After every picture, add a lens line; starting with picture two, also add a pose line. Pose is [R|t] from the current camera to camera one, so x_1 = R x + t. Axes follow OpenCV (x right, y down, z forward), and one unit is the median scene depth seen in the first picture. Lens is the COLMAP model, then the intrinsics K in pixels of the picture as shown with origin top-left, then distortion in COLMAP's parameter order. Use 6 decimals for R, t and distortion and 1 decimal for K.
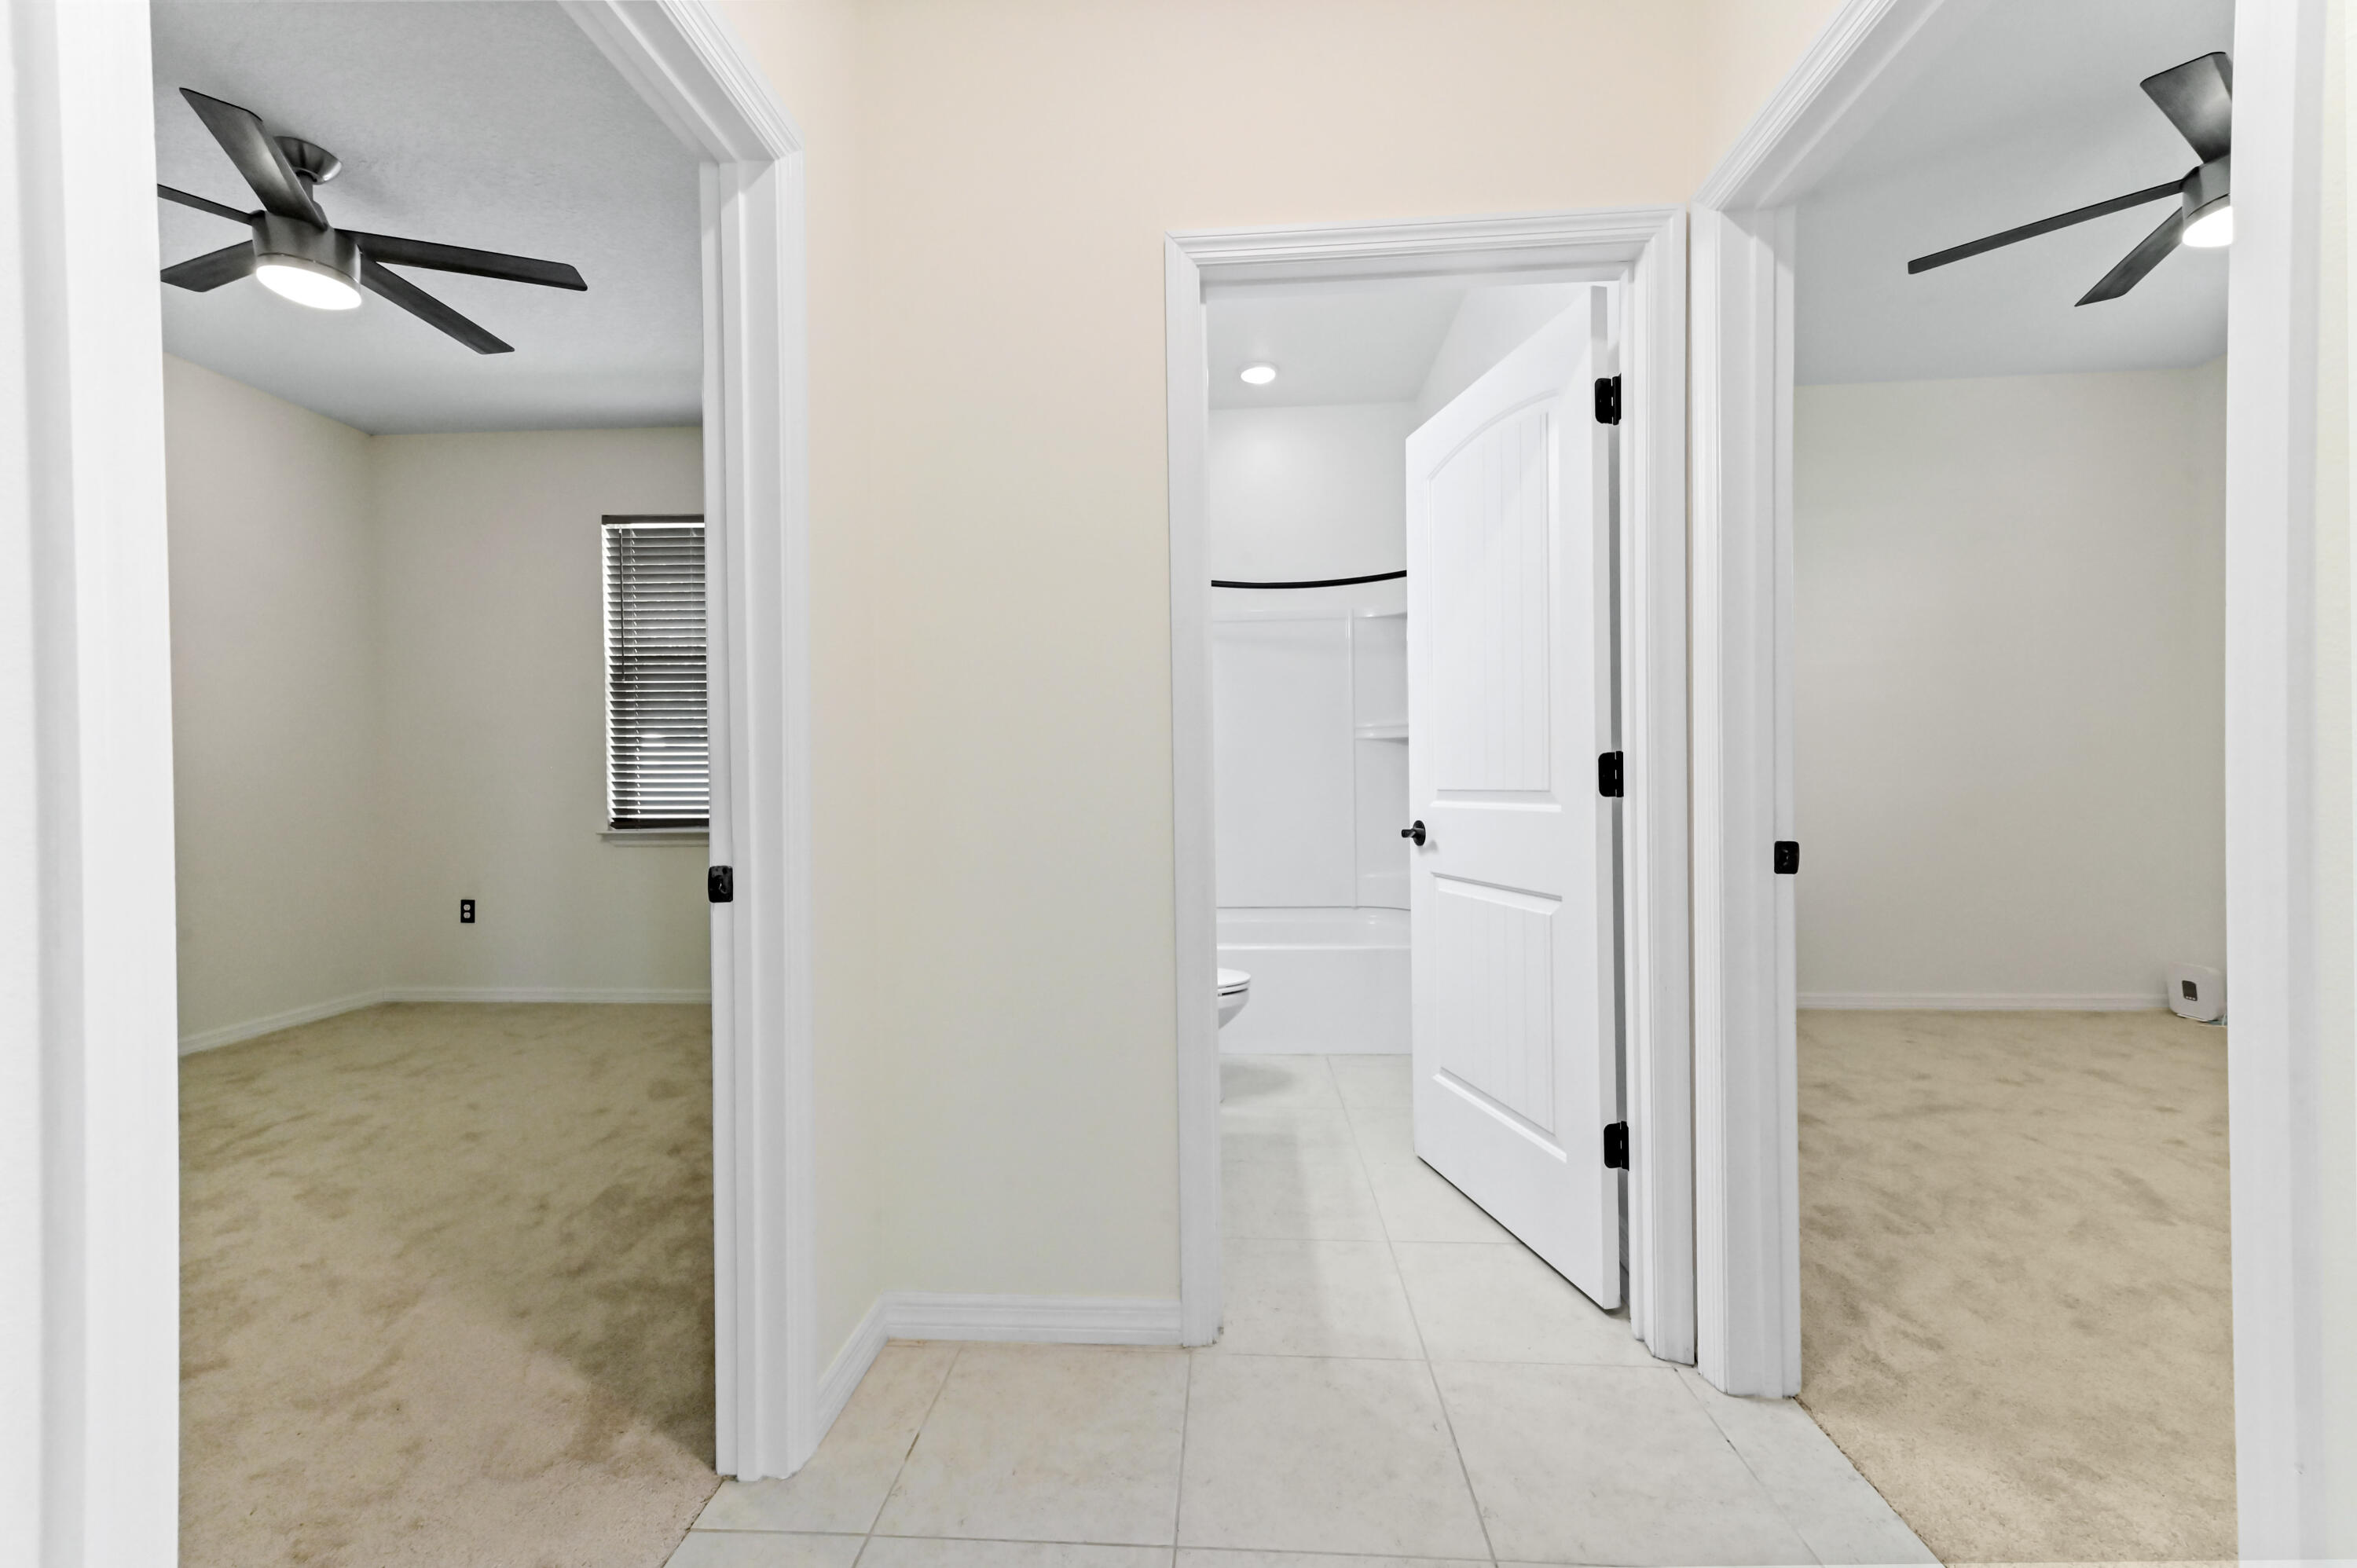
lens RADIAL K [[914.5, 0, 1177.8], [0, 914.5, 789.5], [0, 0, 1]] dist [0.015351, -0.000070]
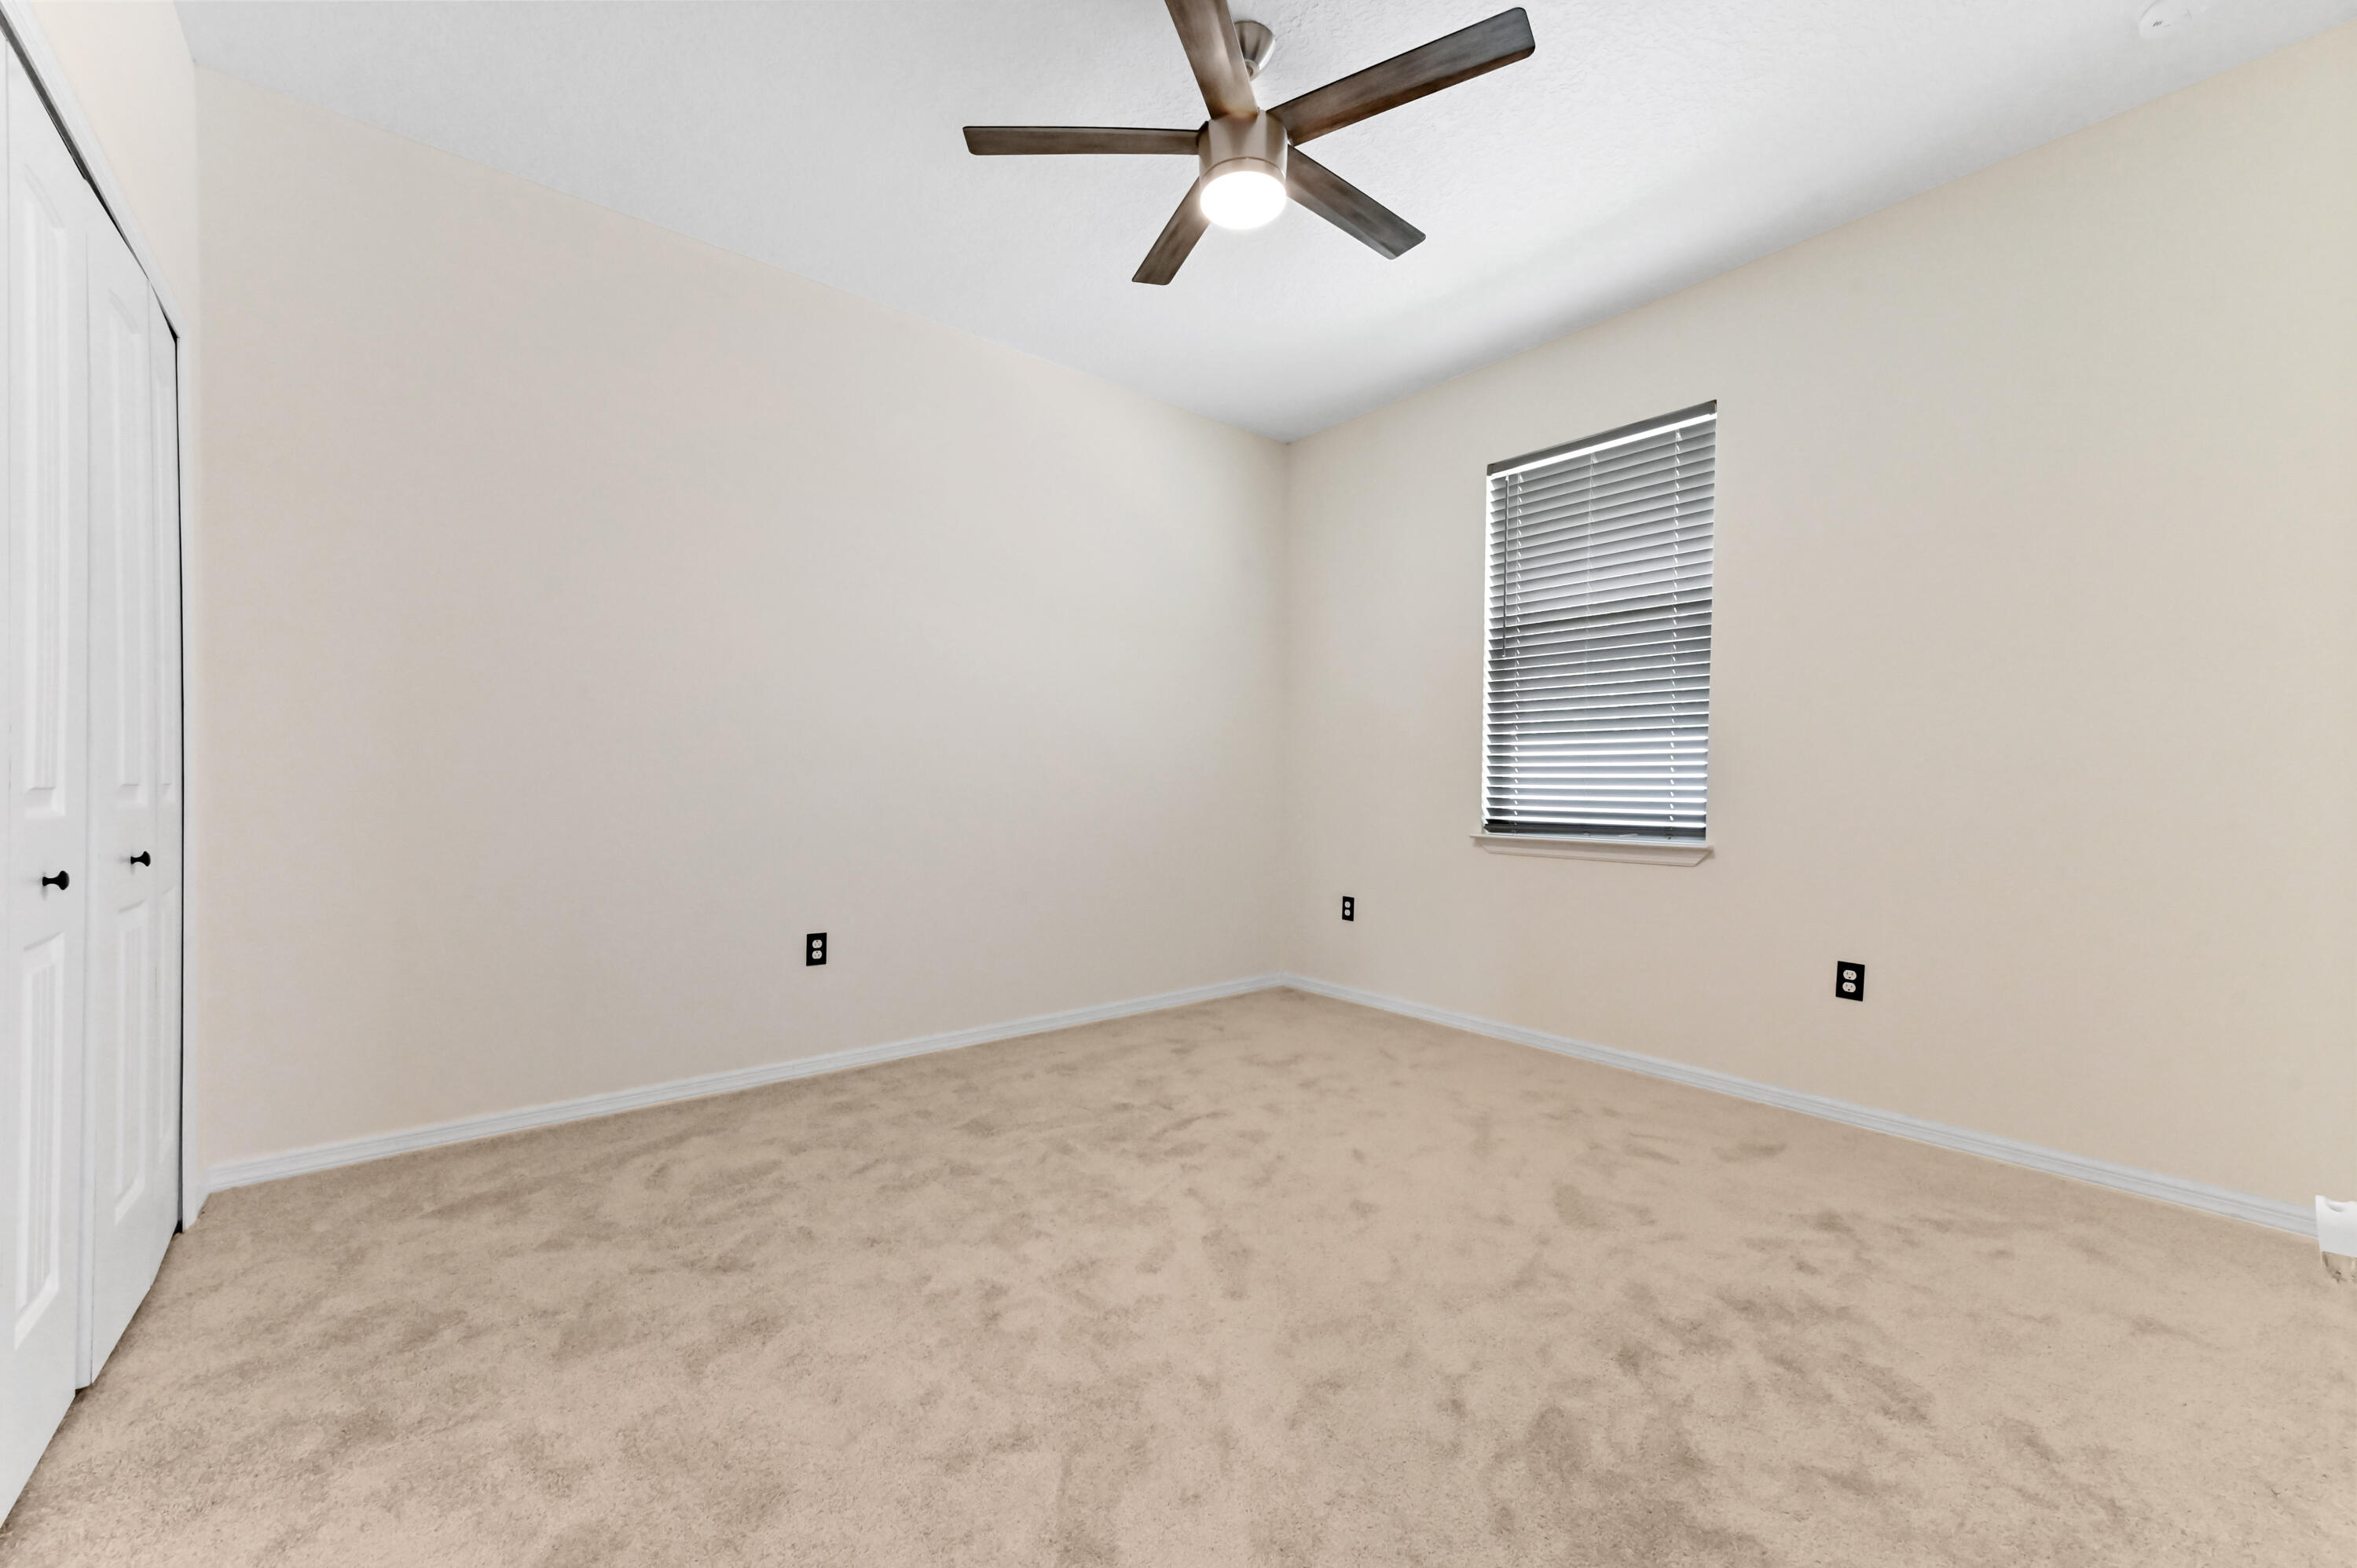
lens RADIAL K [[931.1, 0, 1176.2], [0, 931.1, 810.0], [0, 0, 1]] dist [0.024440, 0.000077]
pose [[0.677466, 0.034375, -0.734750, -0.299662], [-0.021133, 0.999405, 0.027271, 0.008749], [0.735250, -0.002948, 0.677789, 0.346733]]
